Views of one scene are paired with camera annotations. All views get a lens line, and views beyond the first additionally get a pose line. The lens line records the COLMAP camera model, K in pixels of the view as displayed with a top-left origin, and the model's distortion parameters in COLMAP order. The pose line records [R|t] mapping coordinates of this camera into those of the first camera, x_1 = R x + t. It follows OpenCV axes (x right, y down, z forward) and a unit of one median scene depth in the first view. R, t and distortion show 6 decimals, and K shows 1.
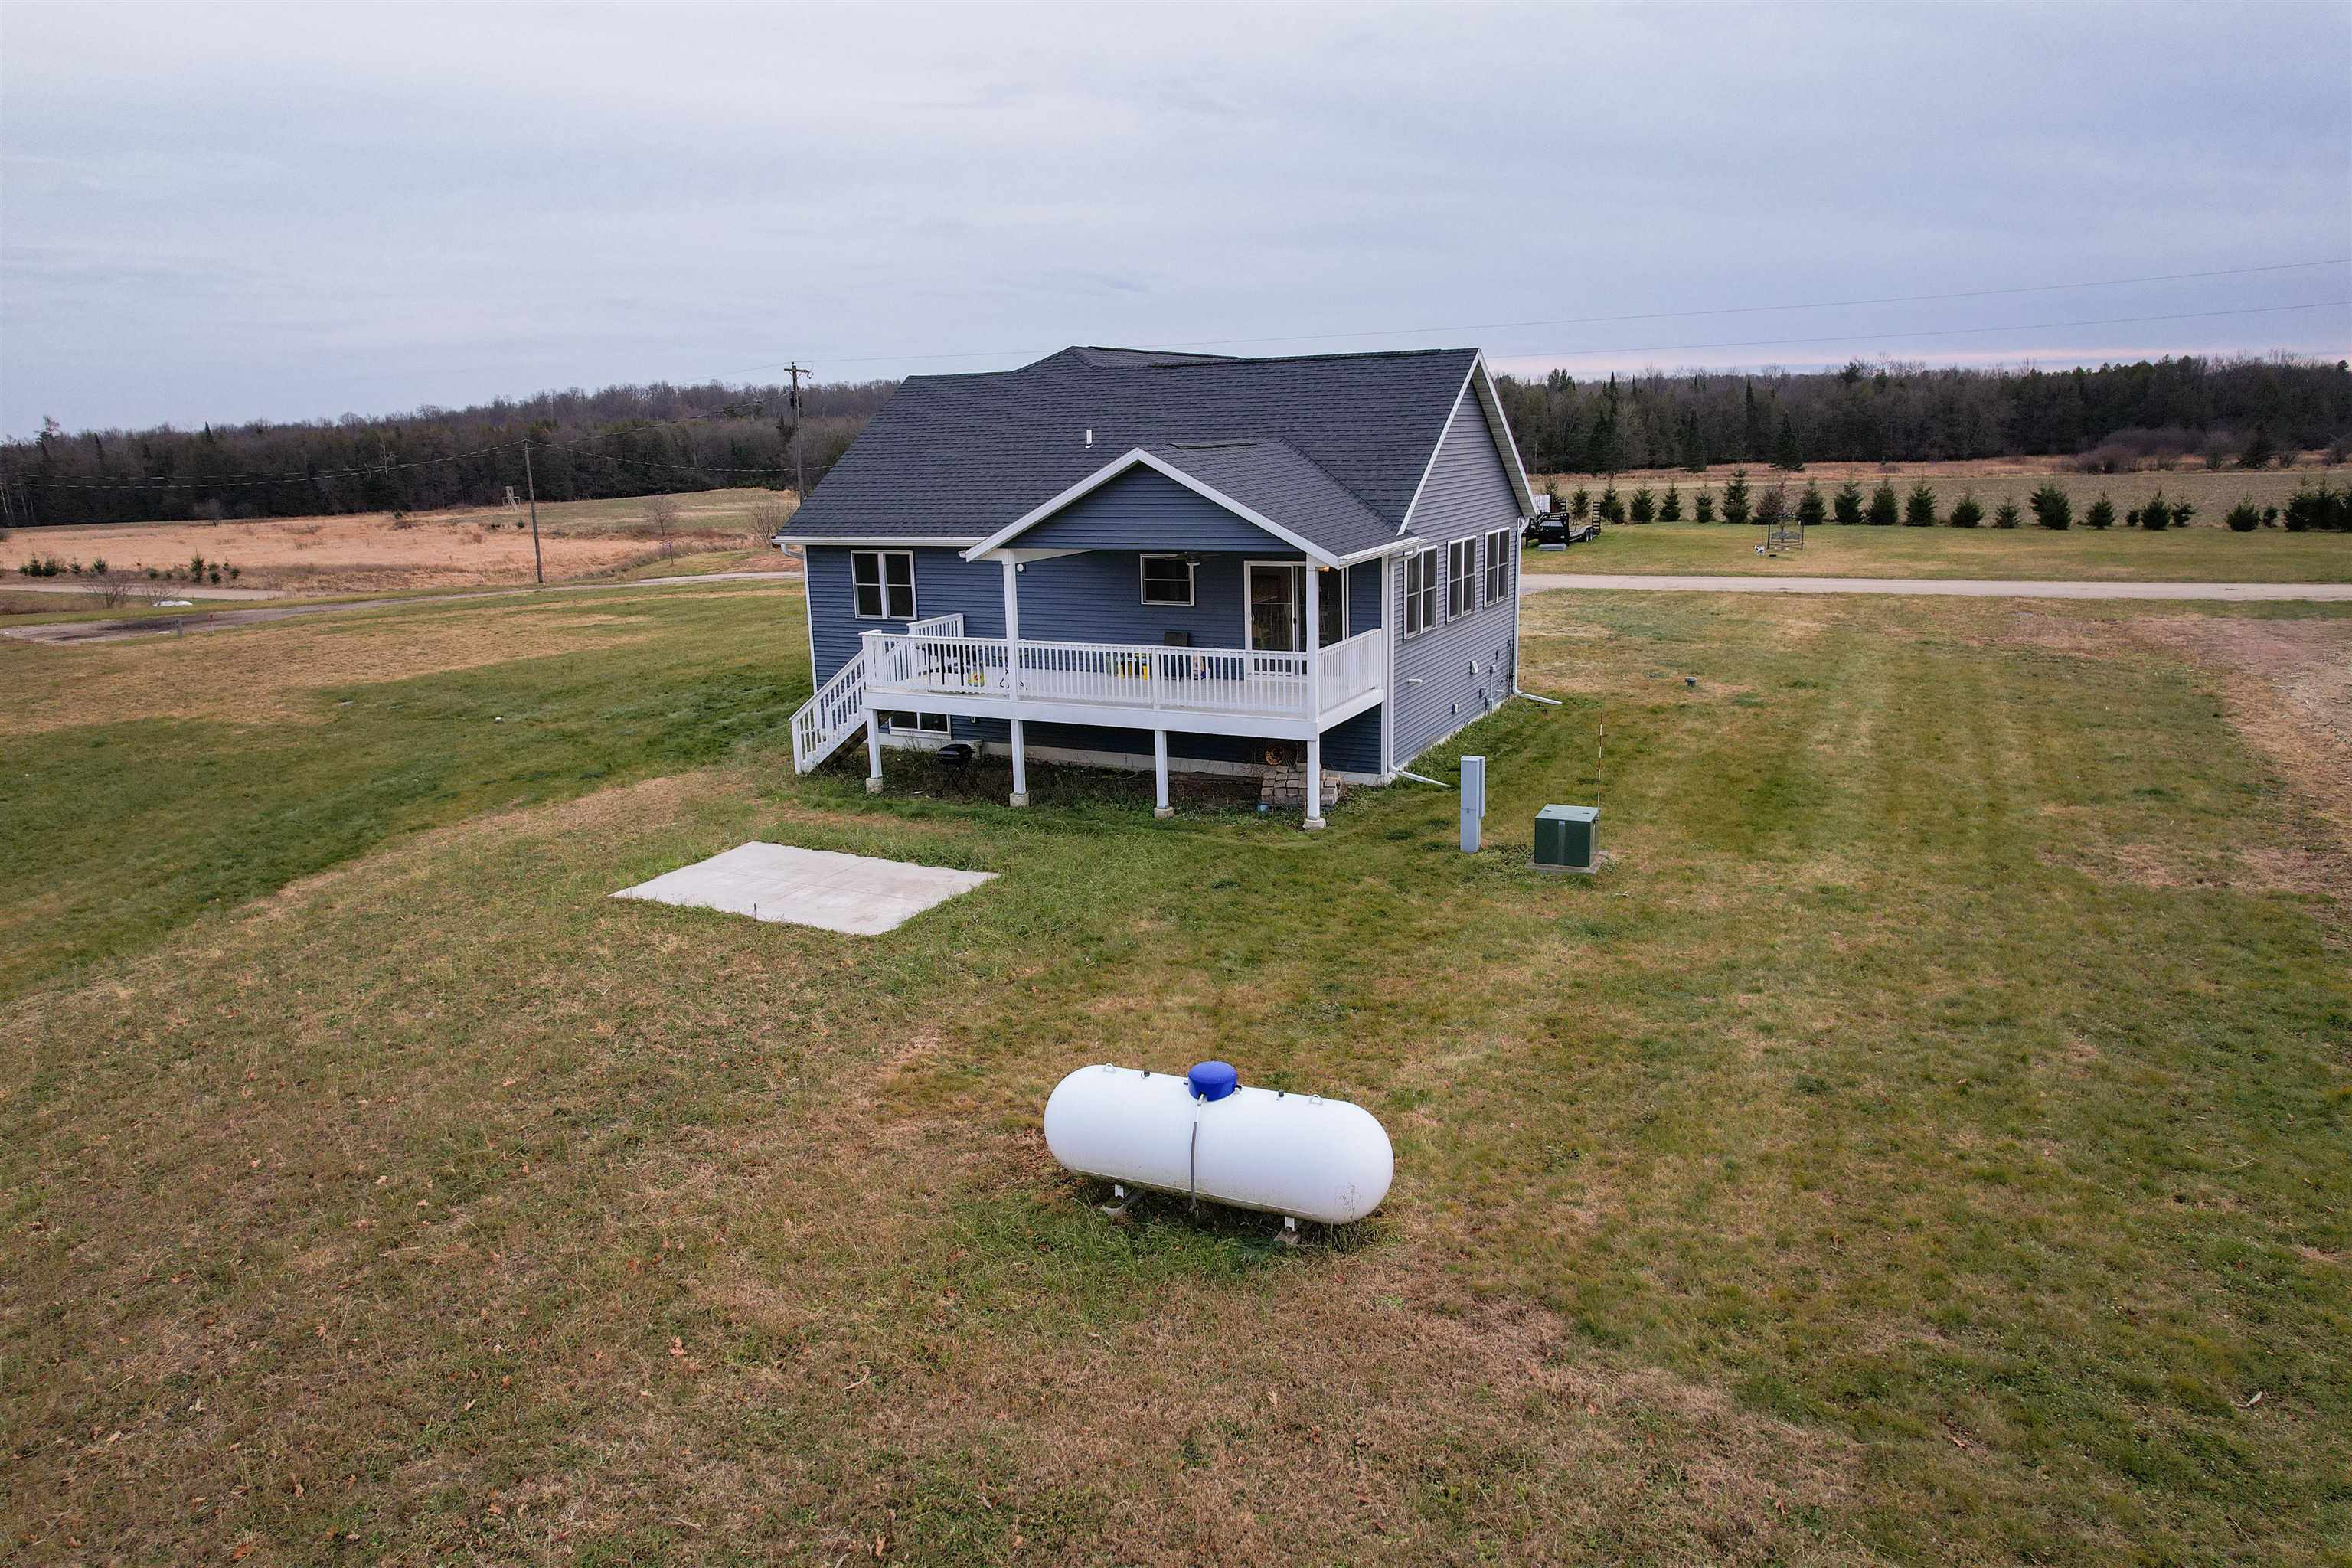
lens RADIAL K [[1521.9, 0, 1165.9], [0, 1521.9, 773.8], [0, 0, 1]] dist [-0.092270, 0.088100]
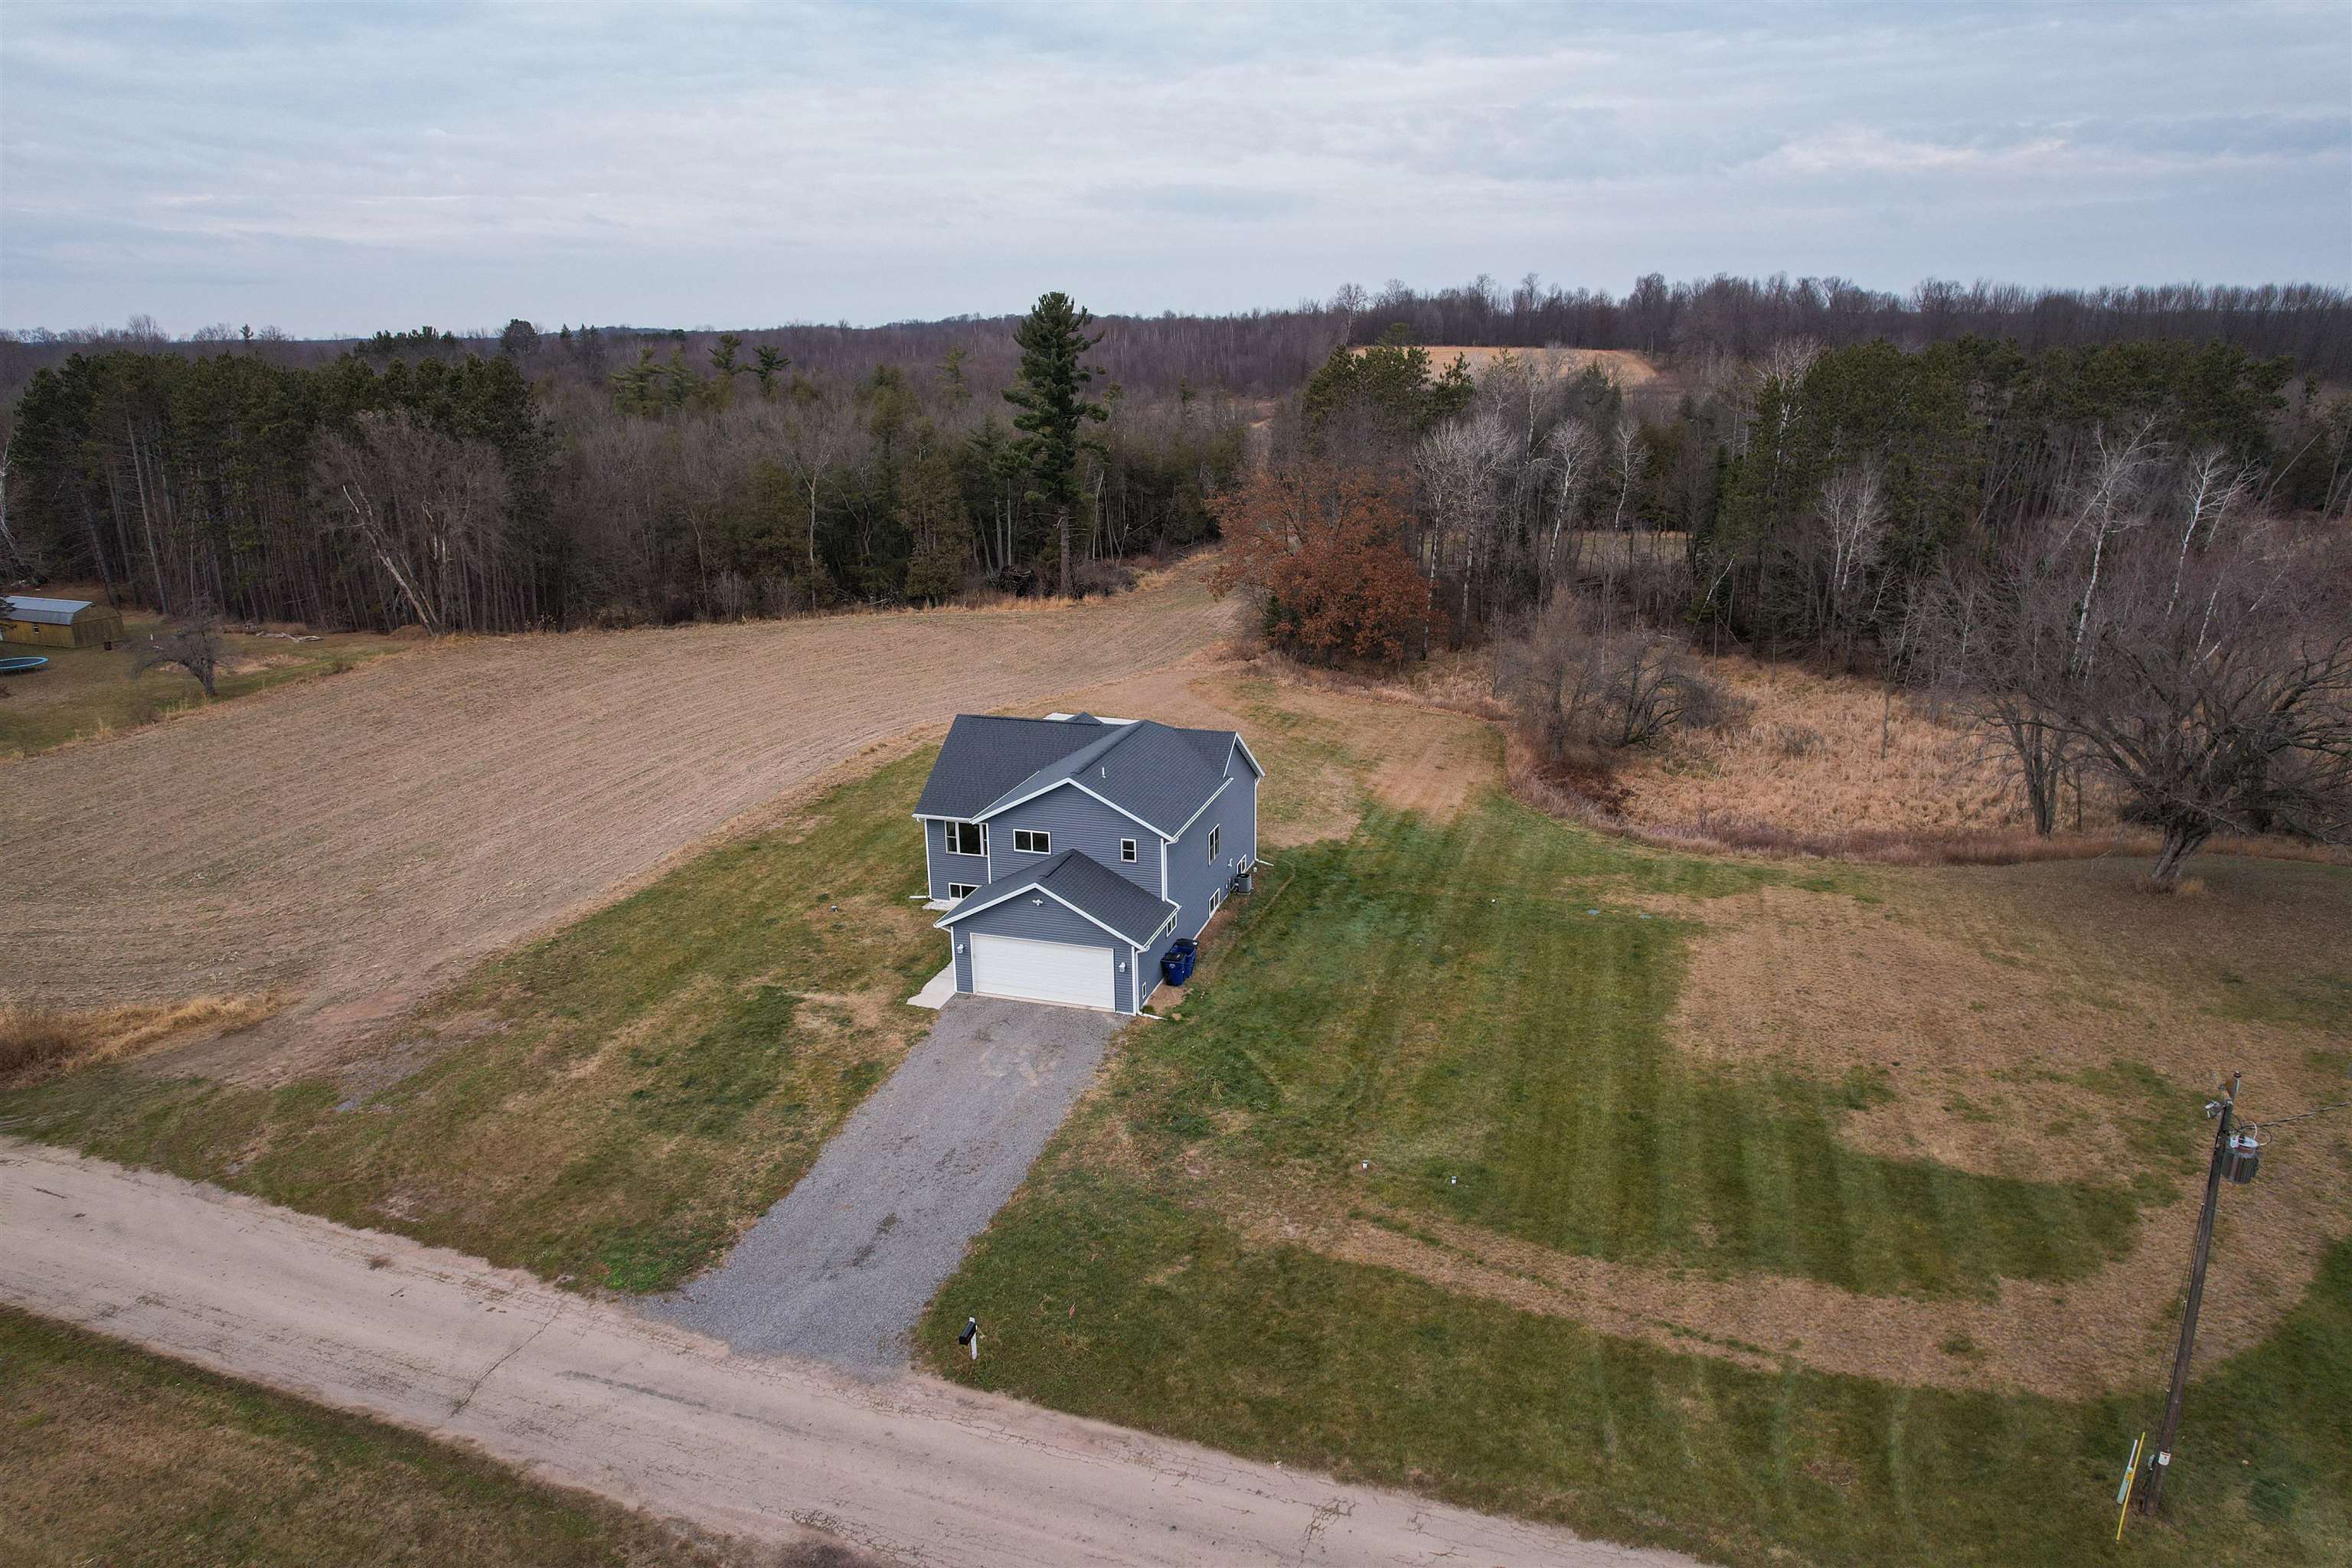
lens RADIAL K [[1521.9, 0, 1165.9], [0, 1521.9, 773.8], [0, 0, 1]] dist [-0.092270, 0.088100]
pose [[-0.983688, 0.090906, -0.155220, 0.346529], [0.004967, 0.876301, 0.481738, -1.789090], [0.179813, 0.473109, -0.862459, 4.182098]]
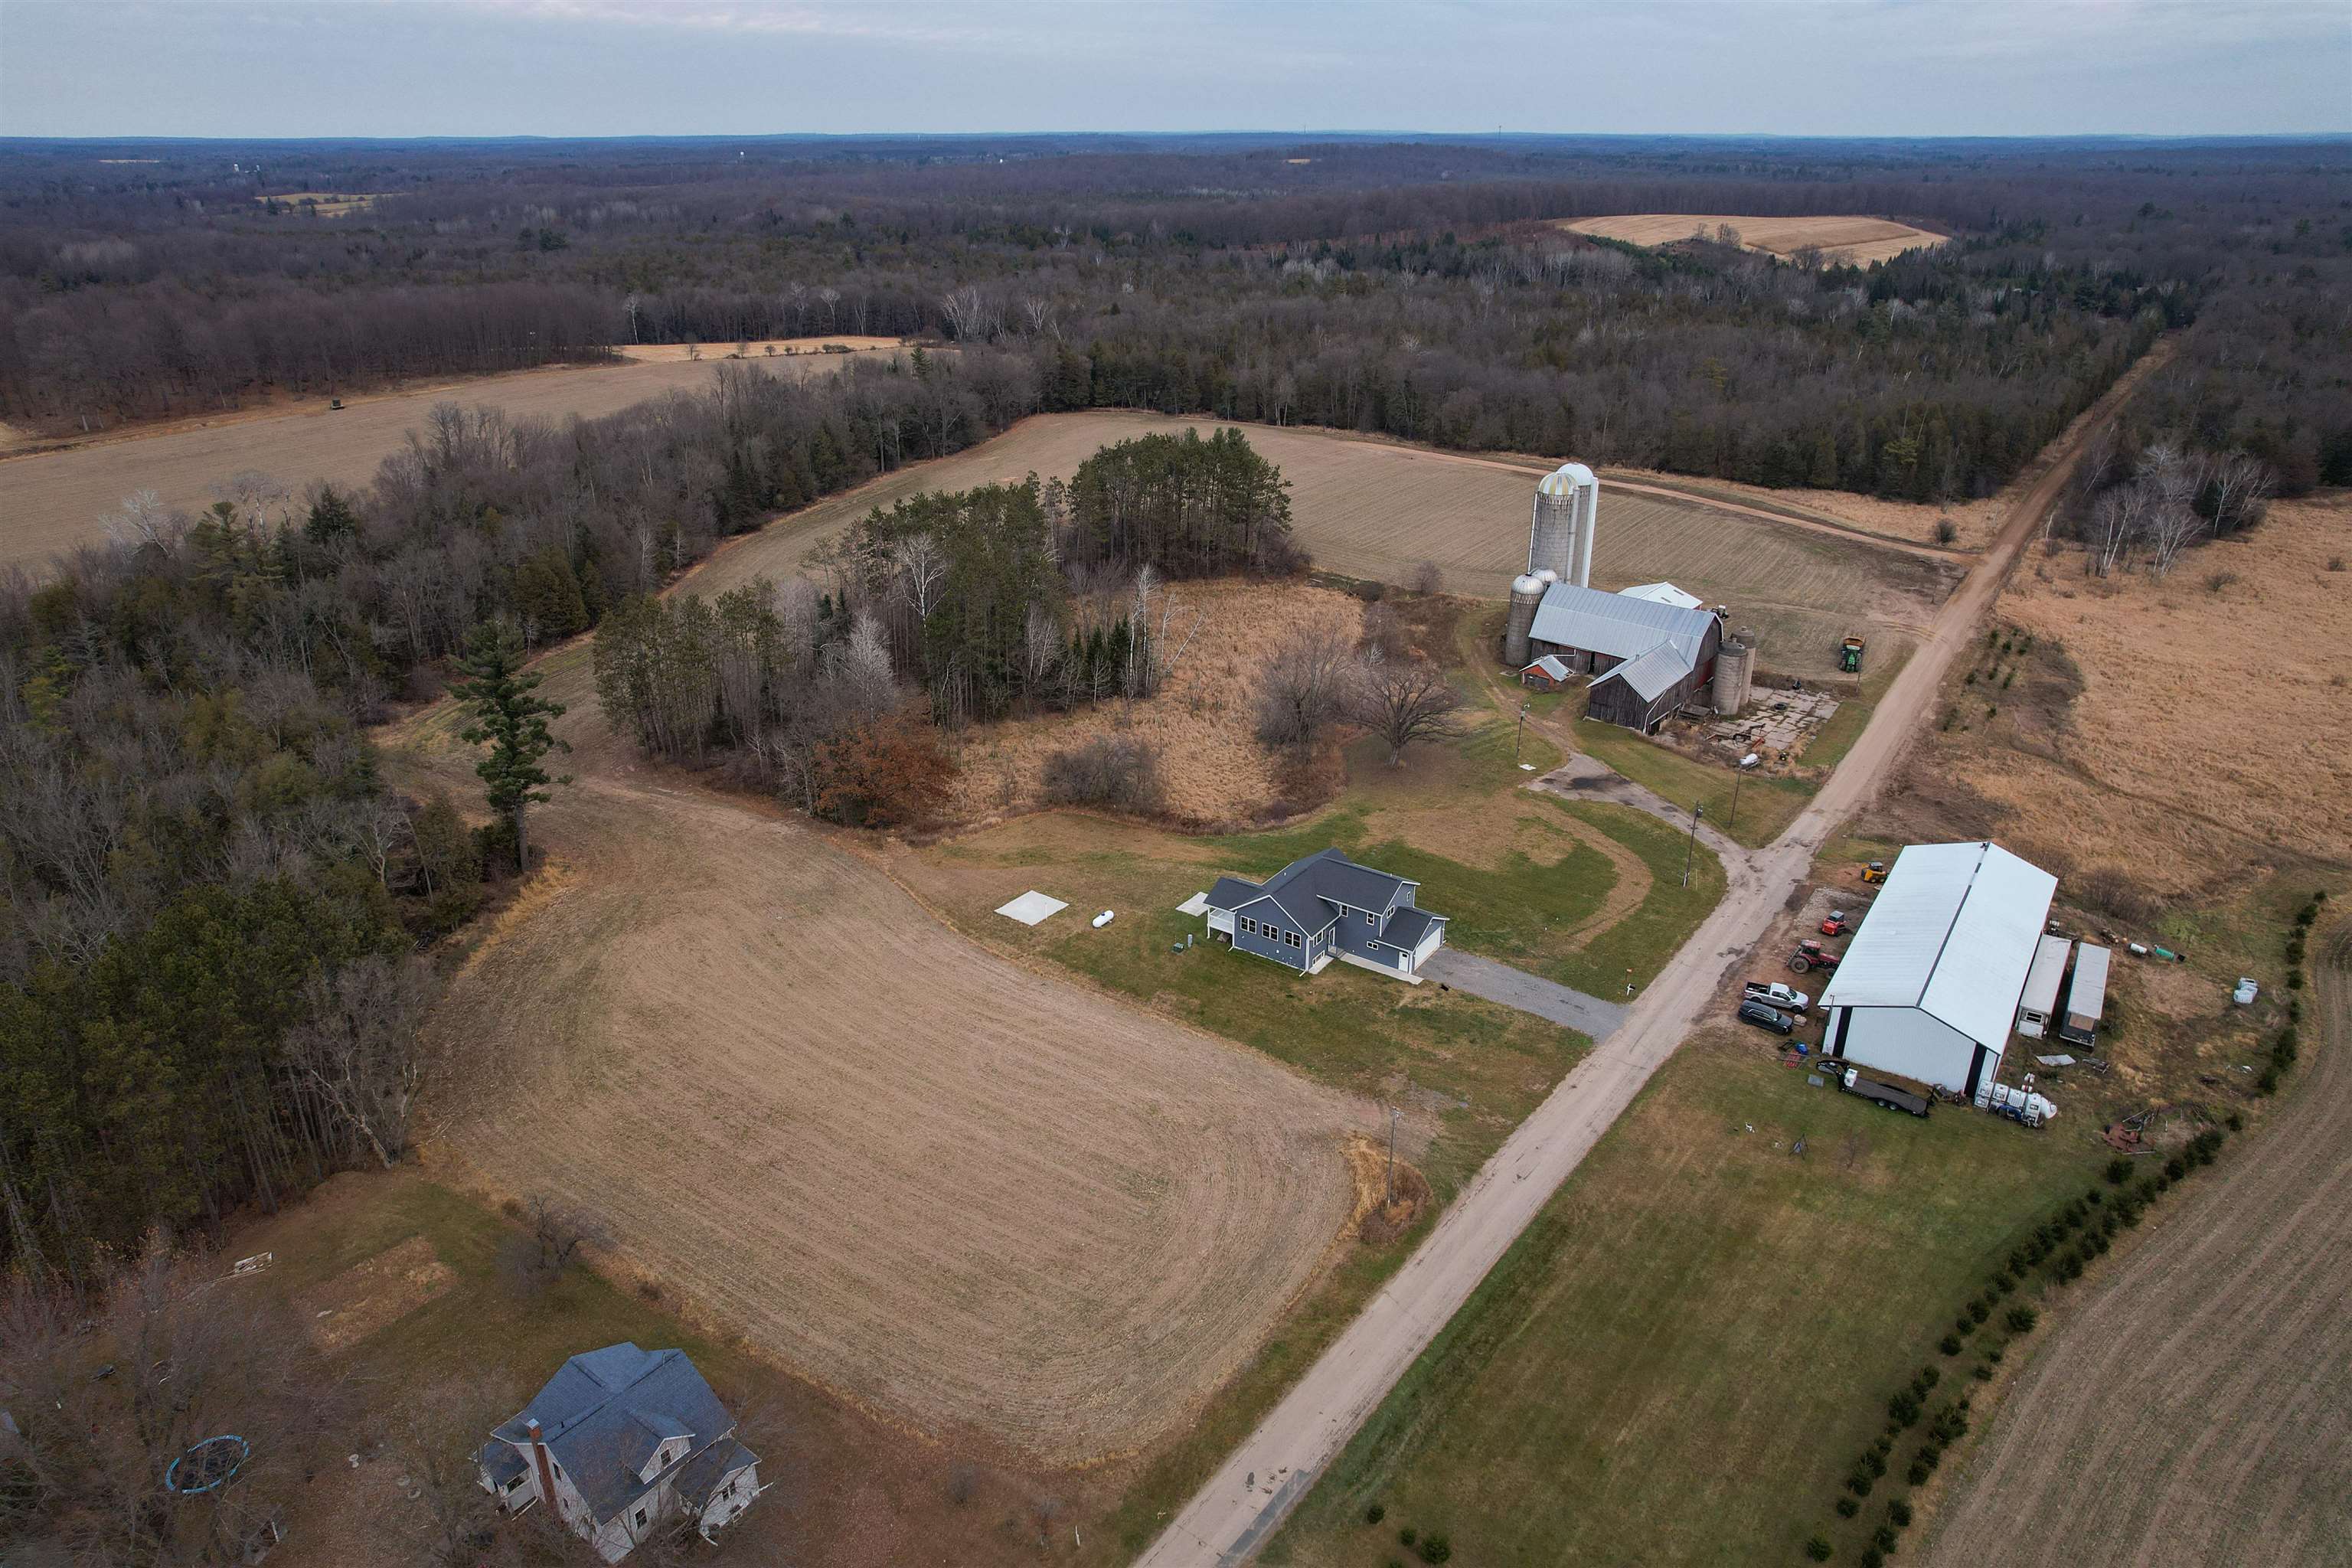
lens RADIAL K [[1521.9, 0, 1165.9], [0, 1521.9, 773.8], [0, 0, 1]] dist [-0.092270, 0.088100]
pose [[-0.127655, 0.419241, -0.898856, 6.288613], [-0.206728, 0.875119, 0.437528, -3.759609], [0.970035, 0.241671, -0.025044, 0.877542]]
